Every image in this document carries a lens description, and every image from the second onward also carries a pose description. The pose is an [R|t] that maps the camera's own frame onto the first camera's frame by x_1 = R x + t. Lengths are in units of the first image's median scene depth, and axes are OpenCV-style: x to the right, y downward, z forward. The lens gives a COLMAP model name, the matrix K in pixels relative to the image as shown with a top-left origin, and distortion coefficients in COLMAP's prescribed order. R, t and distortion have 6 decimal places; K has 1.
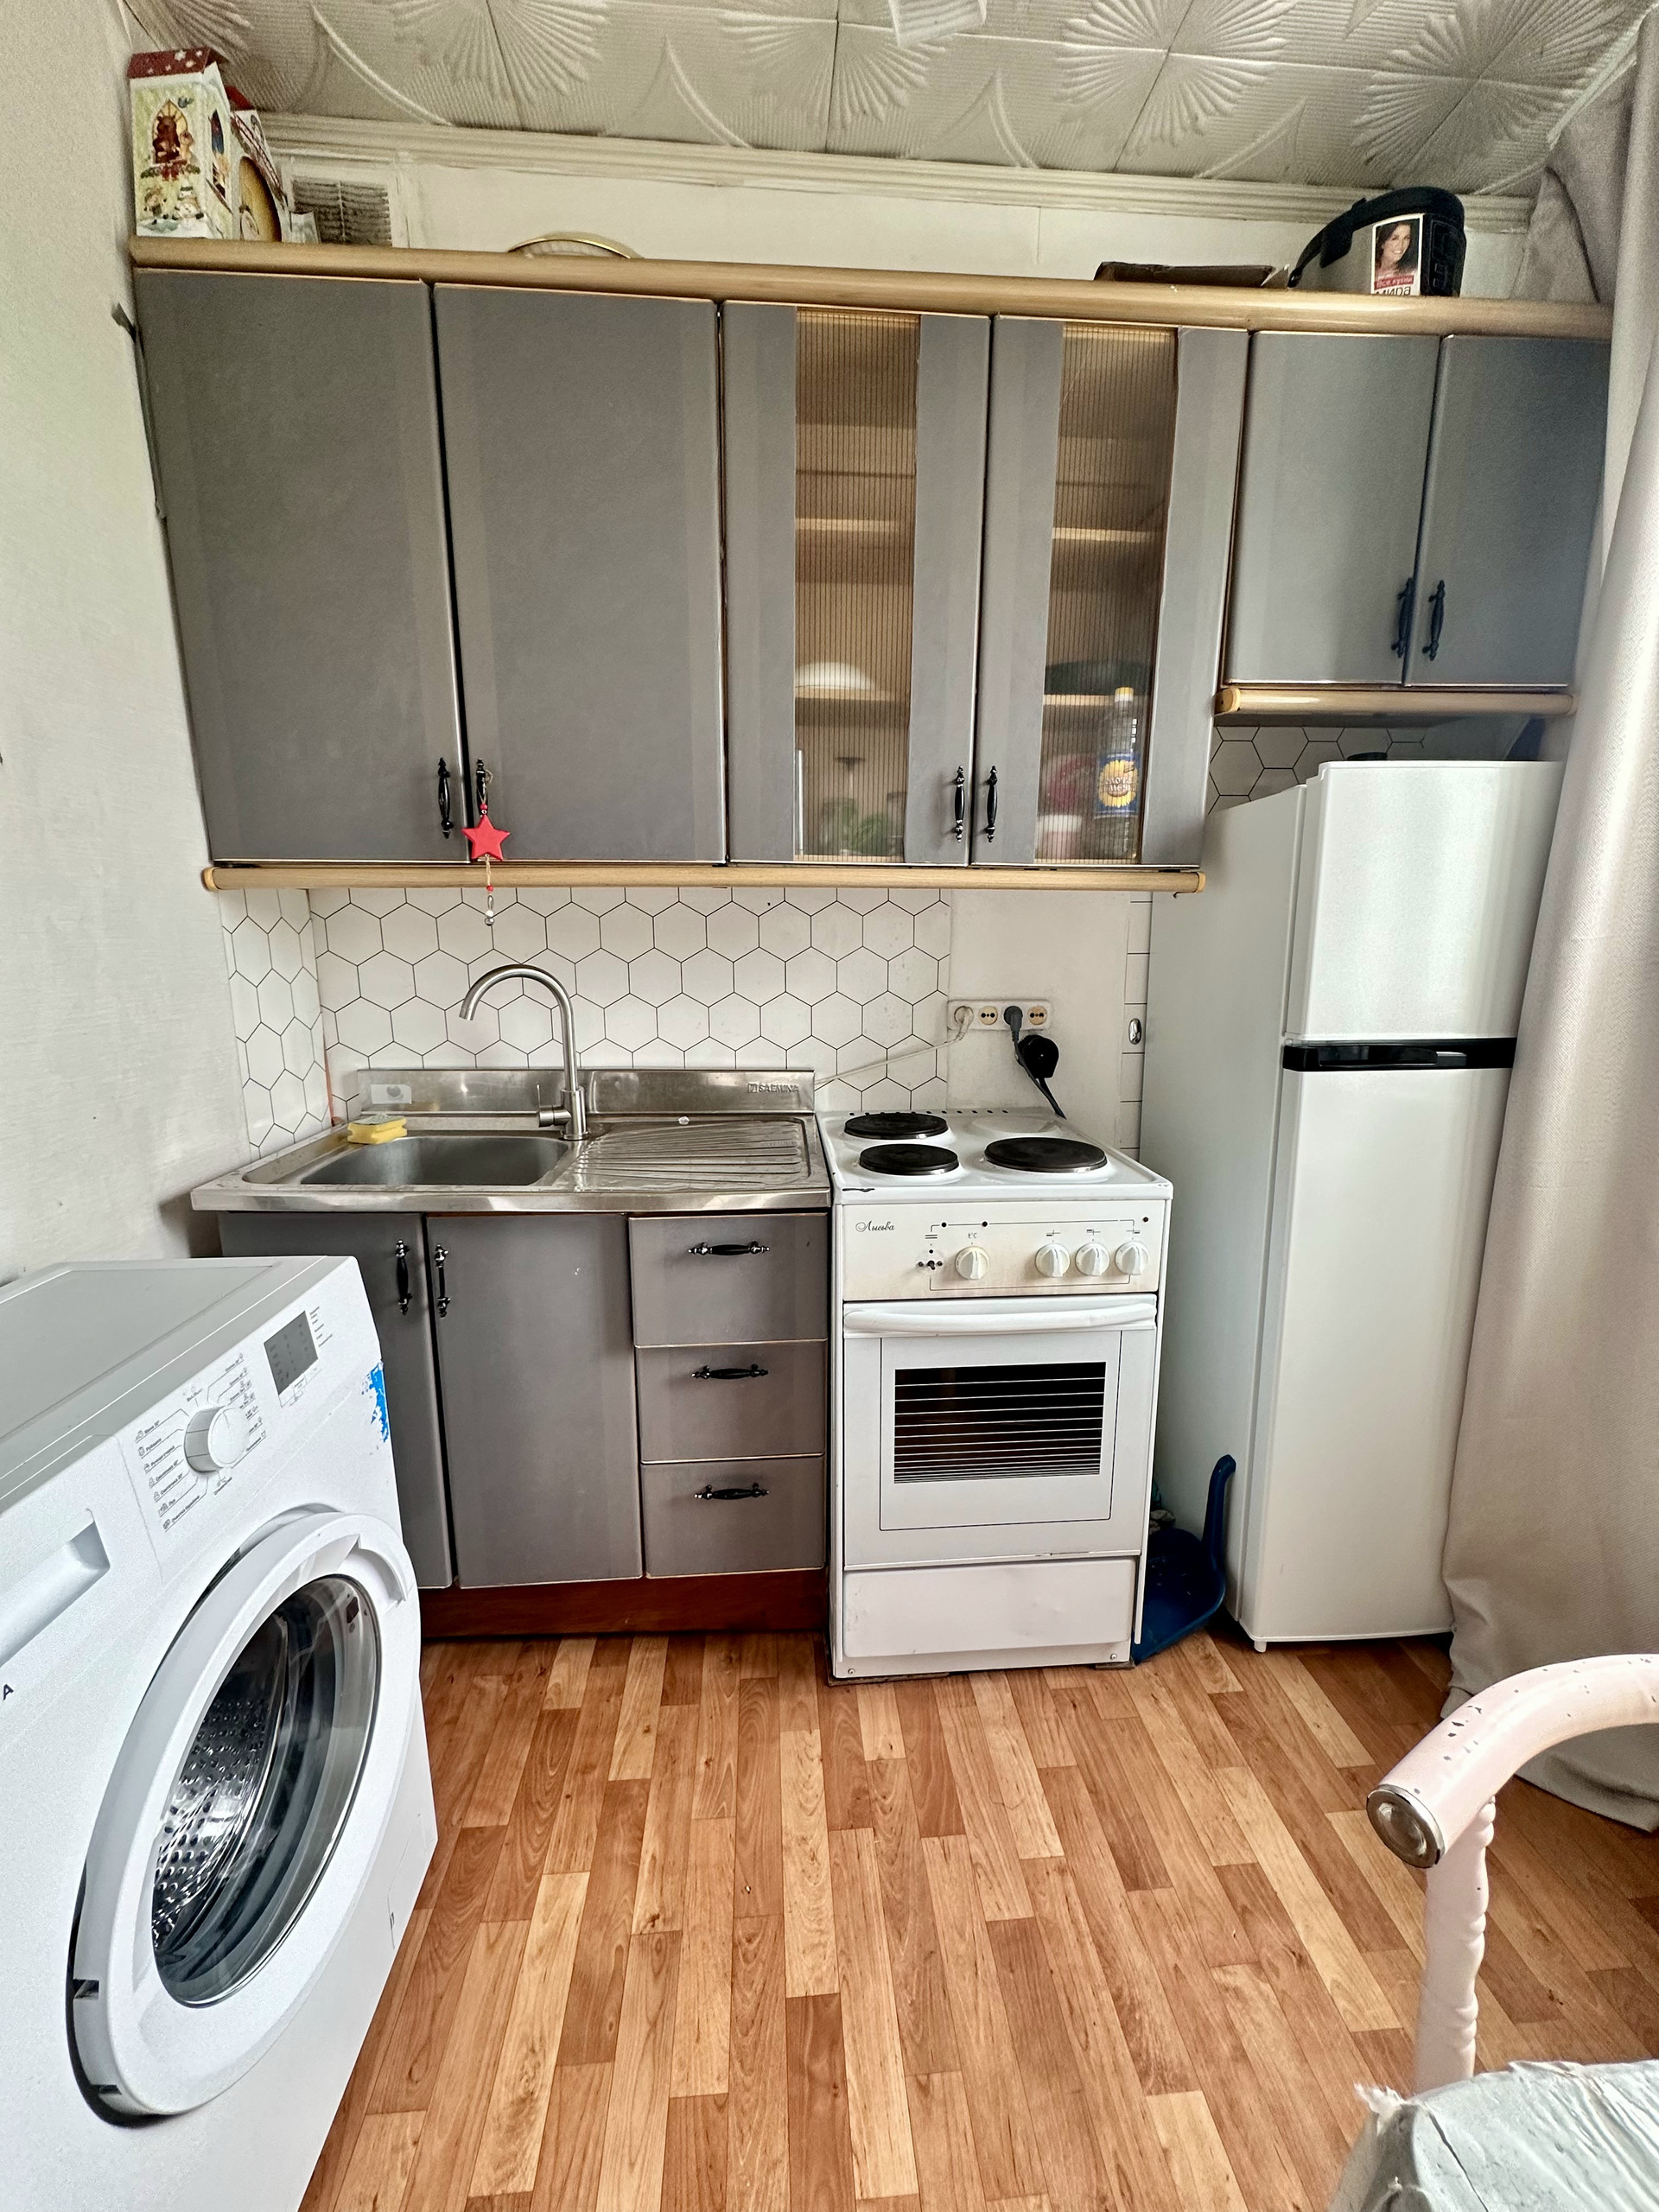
lens RADIAL K [[884.4, 0, 831.0], [0, 884.4, 1107.1], [0, 0, 1]] dist [-0.002013, 0.000400]
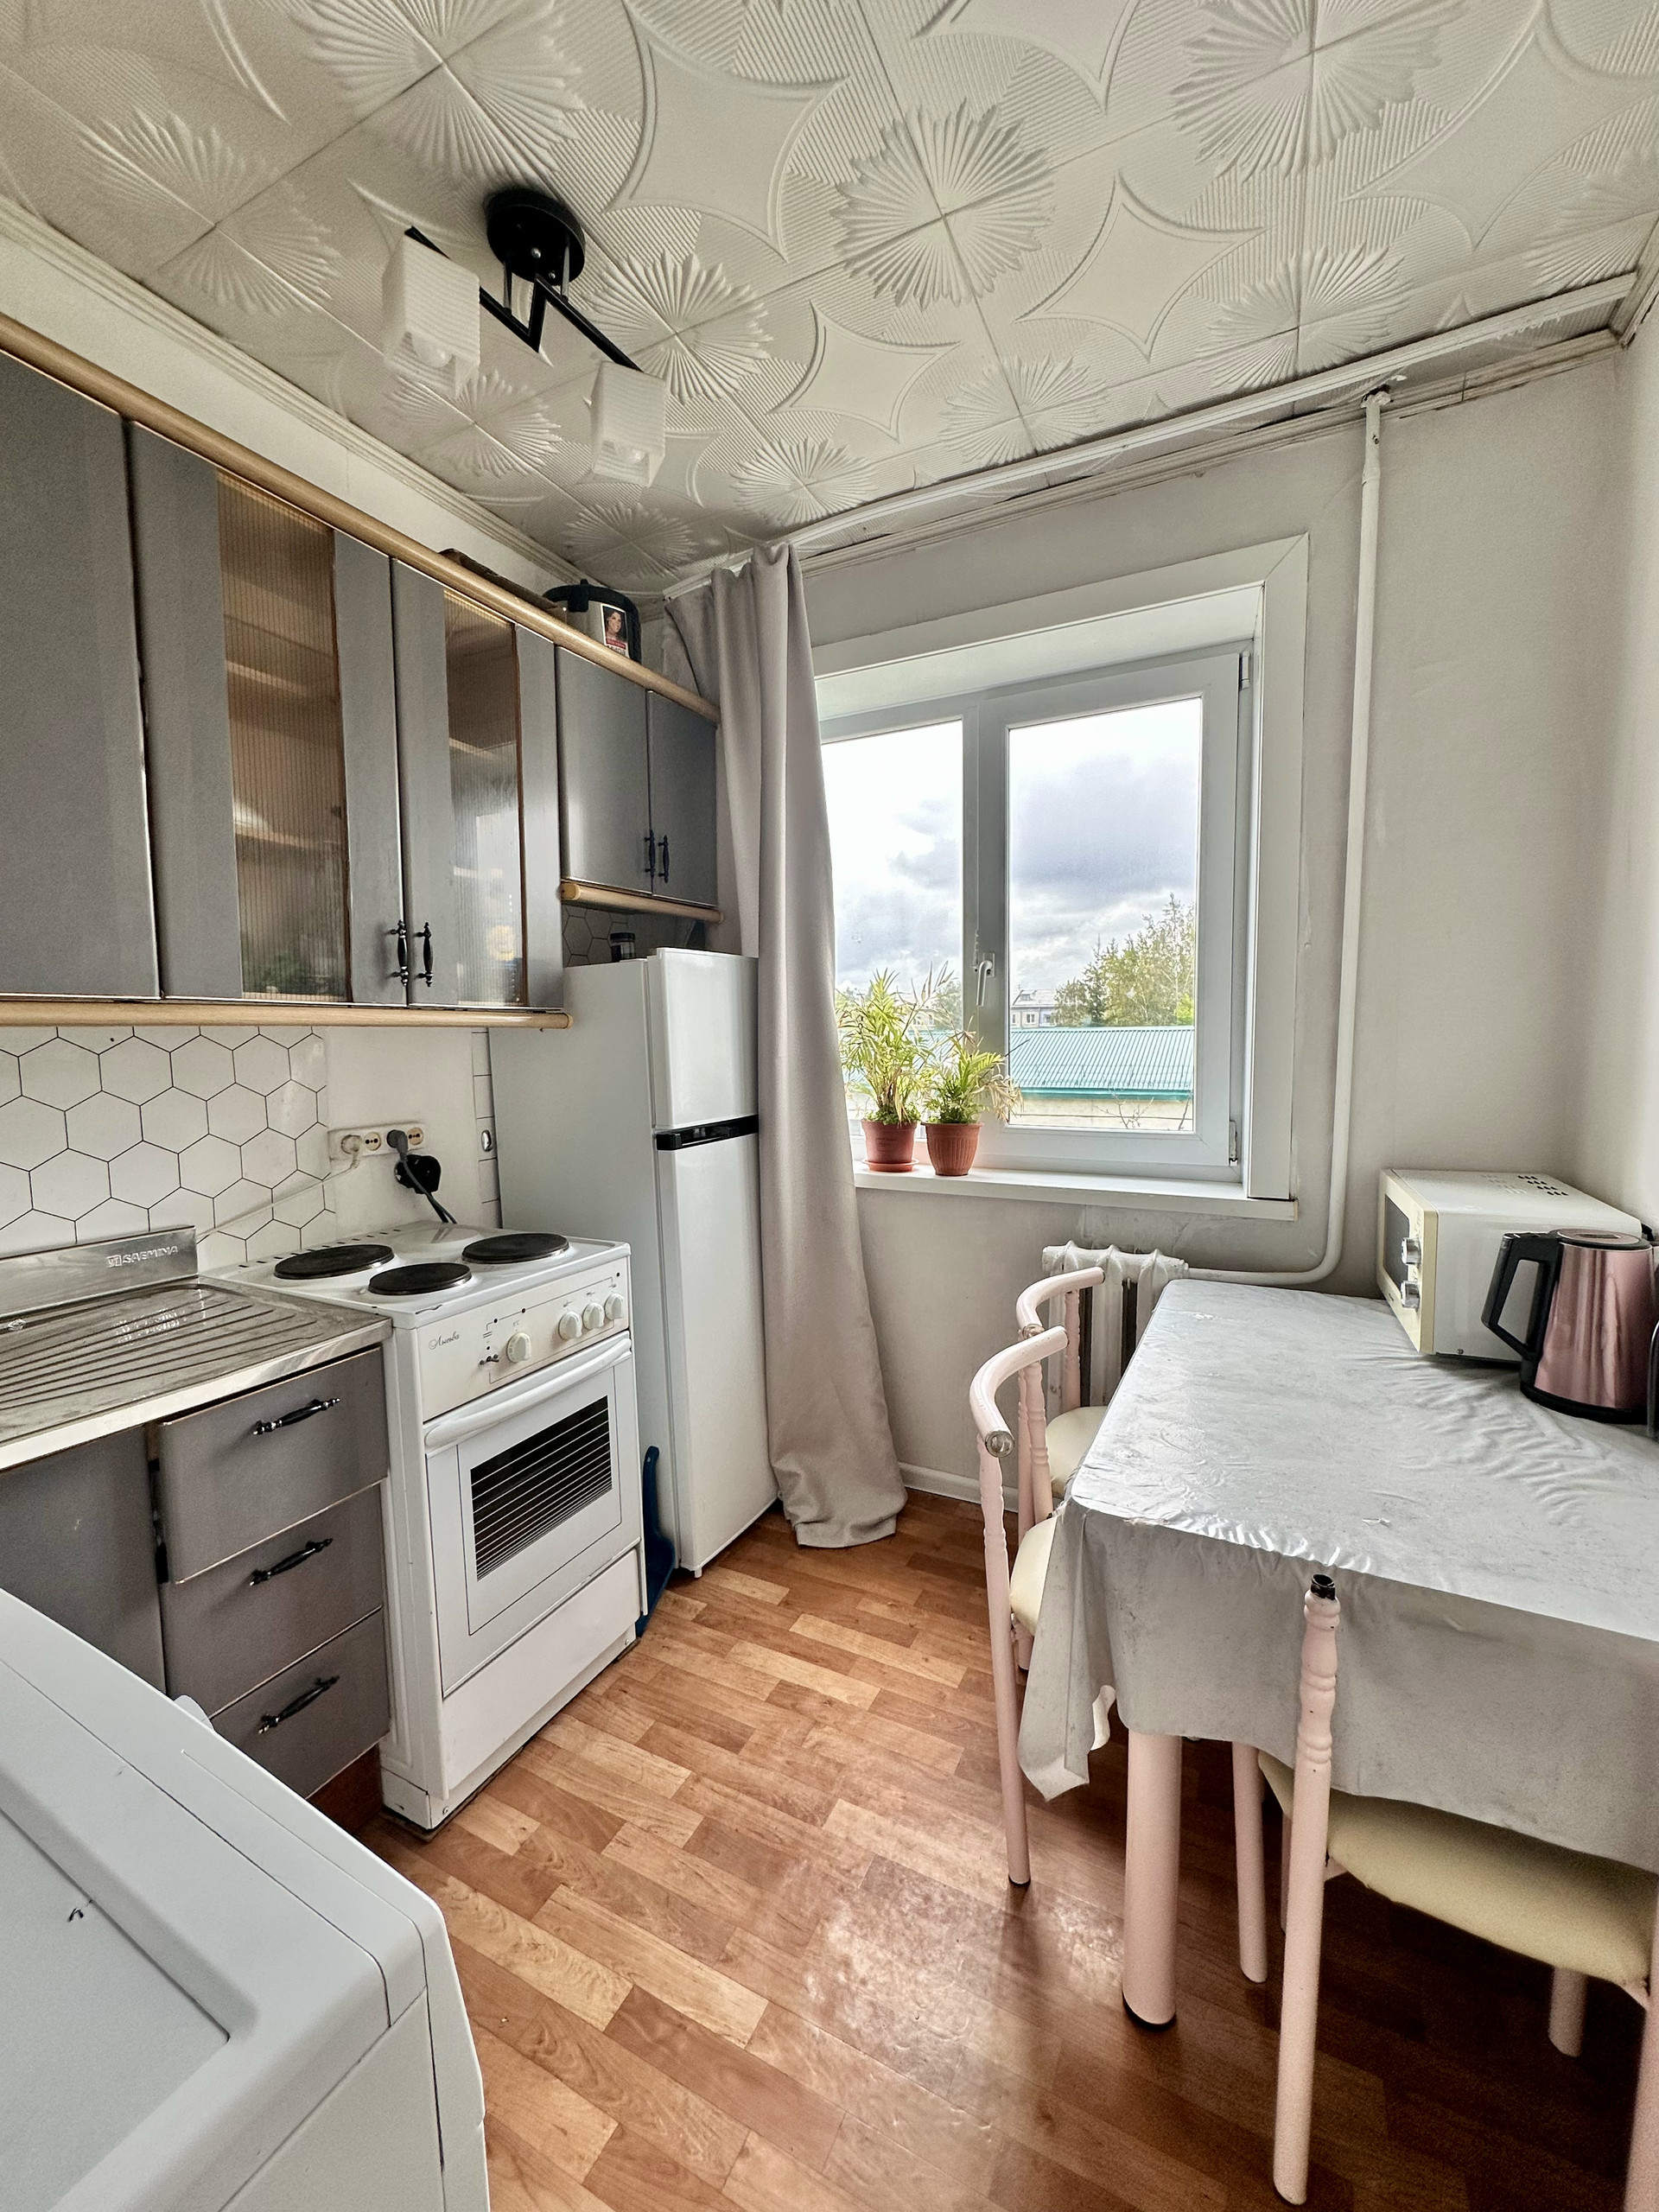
lens RADIAL K [[884.4, 0, 827.2], [0, 884.4, 1108.3], [0, 0, 1]] dist [-0.002013, 0.000400]
pose [[0.521427, -0.081510, 0.849394, -0.568957], [0.181693, 0.983205, -0.017186, -0.036844], [-0.833727, 0.163290, 0.527480, 0.002169]]
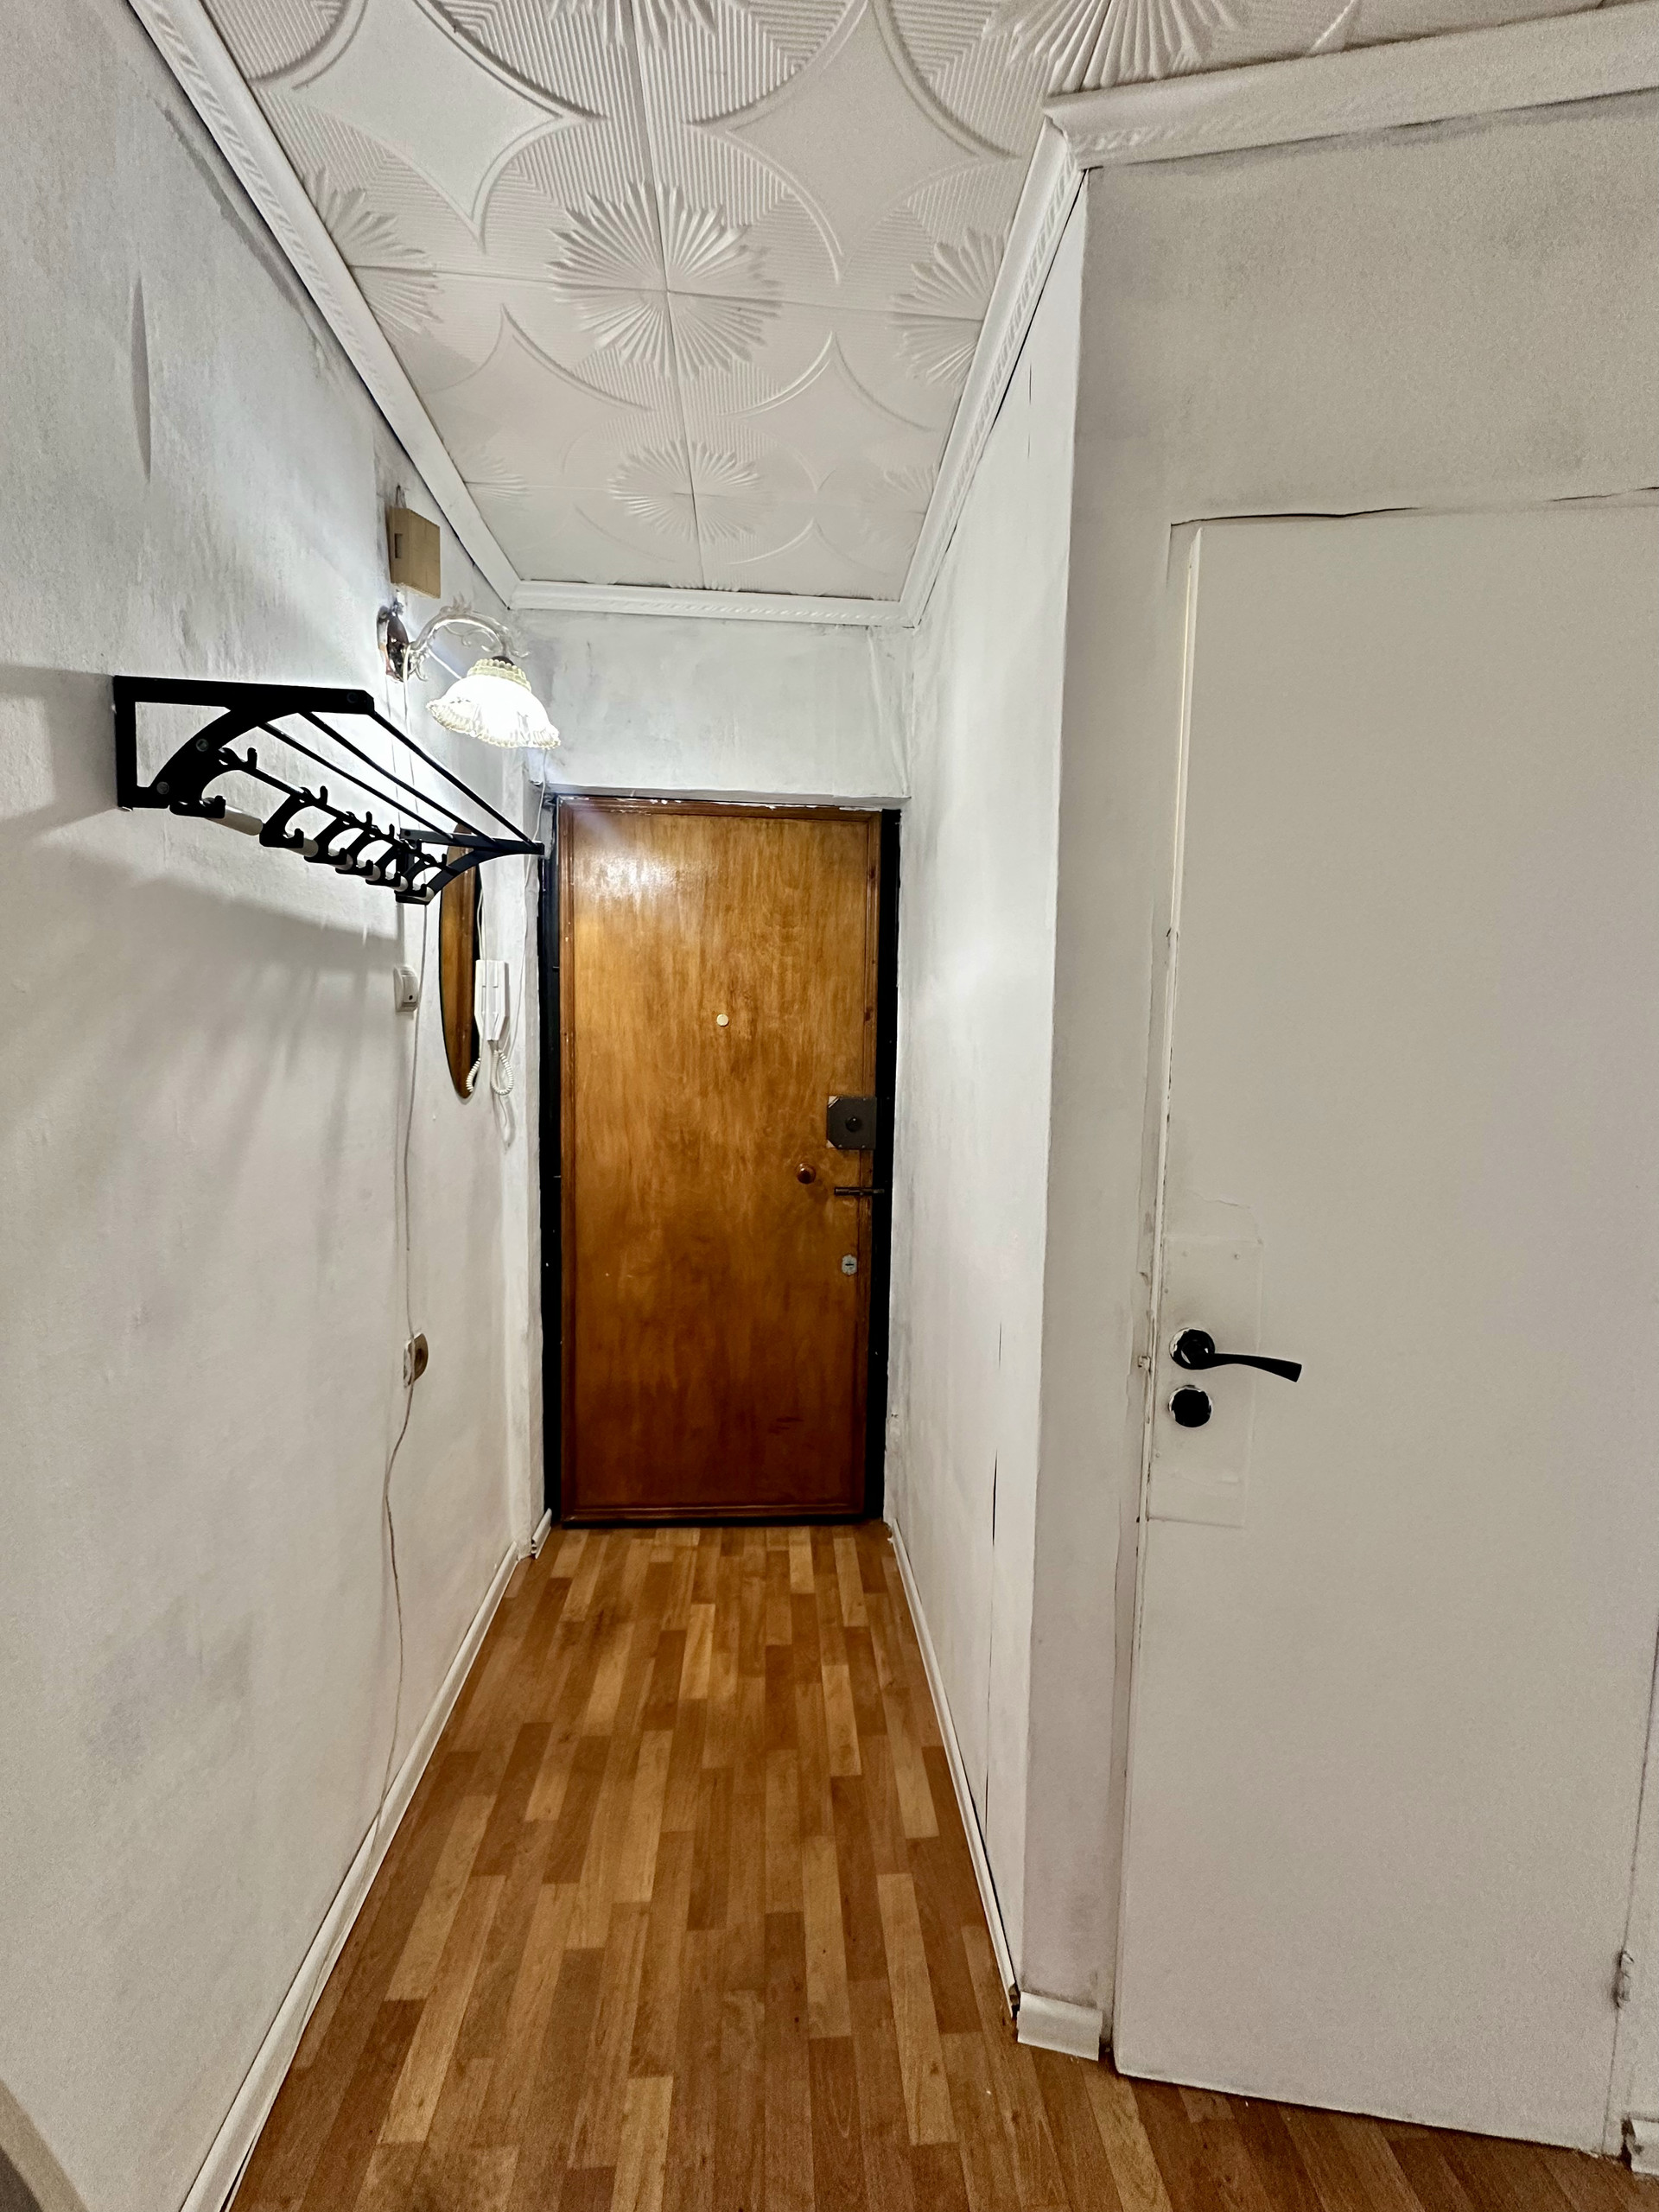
lens RADIAL K [[884.4, 0, 824.7], [0, 884.4, 1103.5], [0, 0, 1]] dist [-0.002013, 0.000400]
pose [[0.999746, 0.020201, -0.009996, 0.441176], [-0.021155, 0.994041, -0.106931, -0.124271], [0.007777, 0.107116, 0.994216, -0.312842]]
